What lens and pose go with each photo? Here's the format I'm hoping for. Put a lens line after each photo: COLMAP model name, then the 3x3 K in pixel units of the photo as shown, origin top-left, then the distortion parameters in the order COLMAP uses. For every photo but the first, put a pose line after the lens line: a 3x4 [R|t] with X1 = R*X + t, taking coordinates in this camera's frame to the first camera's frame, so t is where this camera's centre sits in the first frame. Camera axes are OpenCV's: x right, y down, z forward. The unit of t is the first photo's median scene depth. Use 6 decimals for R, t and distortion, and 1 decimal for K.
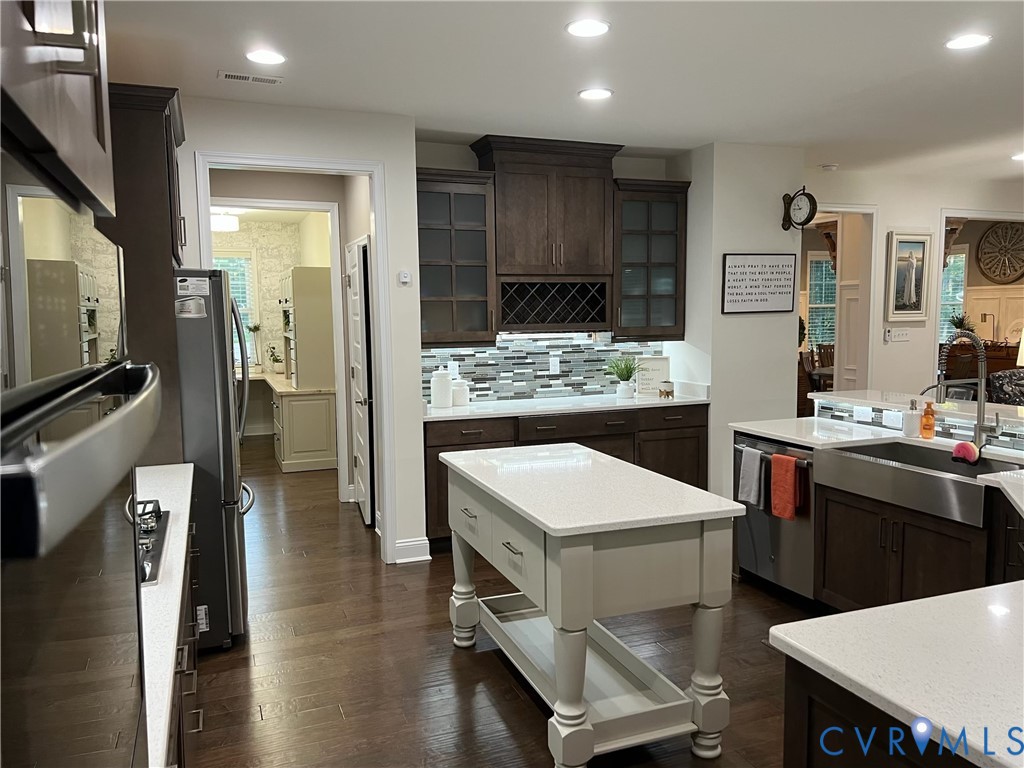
lens RADIAL K [[769.2, 0, 512.0], [0, 769.2, 384.0], [0, 0, 1]] dist [0.047938, -0.050288]
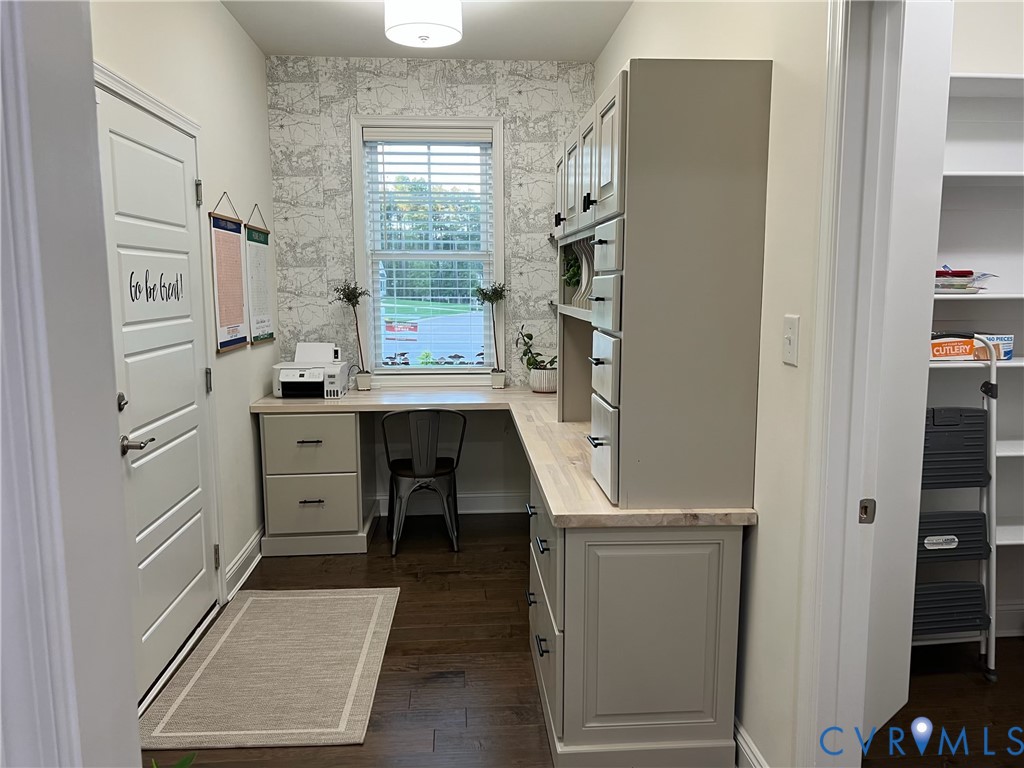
lens RADIAL K [[769.2, 0, 512.0], [0, 769.2, 384.0], [0, 0, 1]] dist [0.047938, -0.050288]
pose [[0.953045, 0.048813, -0.298869, -0.208234], [-0.037255, 0.998326, 0.044252, -0.044596], [0.300528, -0.031040, 0.953268, 0.643665]]
